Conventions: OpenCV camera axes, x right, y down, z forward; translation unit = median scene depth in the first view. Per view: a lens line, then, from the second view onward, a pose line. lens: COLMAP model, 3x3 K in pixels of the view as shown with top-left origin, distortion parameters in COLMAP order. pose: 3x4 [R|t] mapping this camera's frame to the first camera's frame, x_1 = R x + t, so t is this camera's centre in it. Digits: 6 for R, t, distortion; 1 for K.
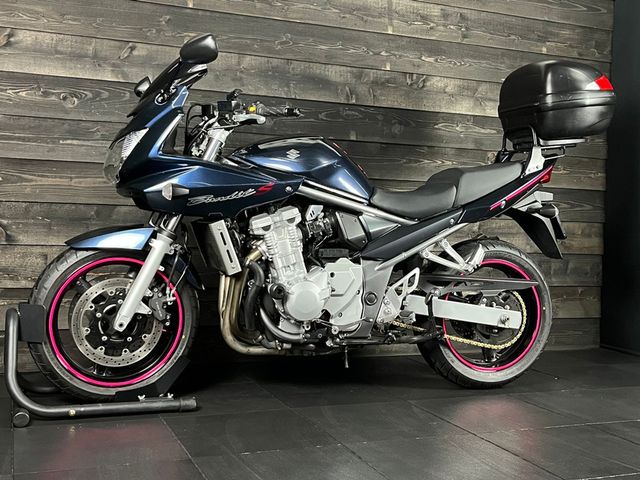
lens RADIAL K [[752.7, 0, 321.9], [0, 752.7, 240.2], [0, 0, 1]] dist [0.037388, 0.000000]
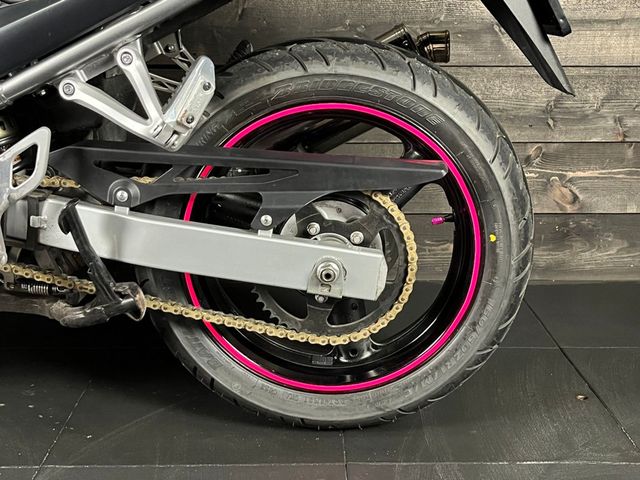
lens RADIAL K [[826.2, 0, 316.7], [0, 826.2, 242.0], [0, 0, 1]] dist [0.031245, 0.000000]
pose [[0.934953, 0.066792, -0.348428, 0.388227], [0.018092, 0.971863, 0.234851, -0.000455], [0.354311, -0.225878, 0.907438, 0.683327]]
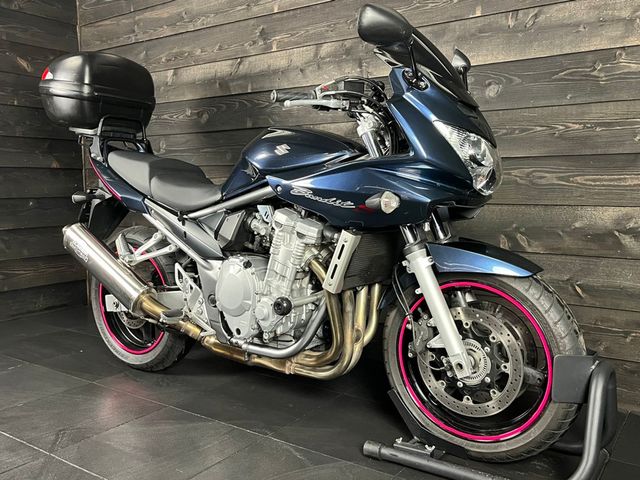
lens RADIAL K [[594.5, 0, 315.8], [0, 594.5, 234.5], [0, 0, 1]] dist [0.028877, 0.000000]
pose [[0.545157, 0.046139, -0.837063, 0.690127], [0.007482, 0.998177, 0.059892, -0.053416], [0.838301, -0.038914, 0.543818, 0.690437]]
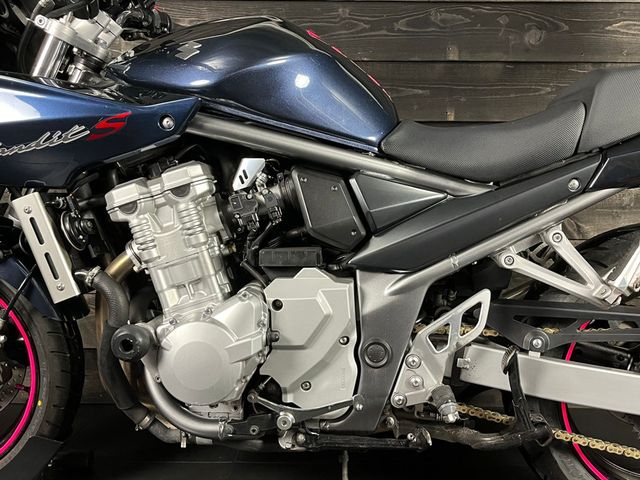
lens RADIAL K [[630.8, 0, 324.1], [0, 630.8, 241.9], [0, 0, 1]] dist [0.015943, 0.000000]
pose [[0.928988, 0.007480, -0.370034, 0.177805], [0.009721, 0.998958, 0.044599, -0.010115], [0.369982, -0.045029, 0.927947, 0.614587]]
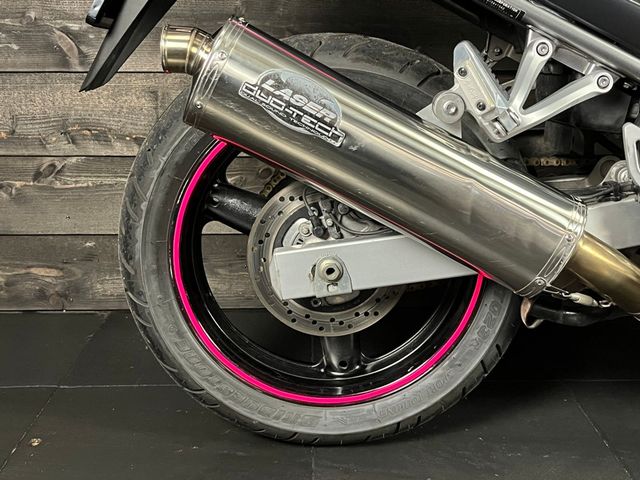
lens RADIAL K [[867.4, 0, 328.6], [0, 867.4, 251.1], [0, 0, 1]] dist [0.034606, 0.000000]
pose [[0.937023, 0.060192, -0.344042, -0.049765], [0.019595, 0.974427, 0.223848, -0.005419], [0.348717, -0.216492, 0.911881, 0.539776]]
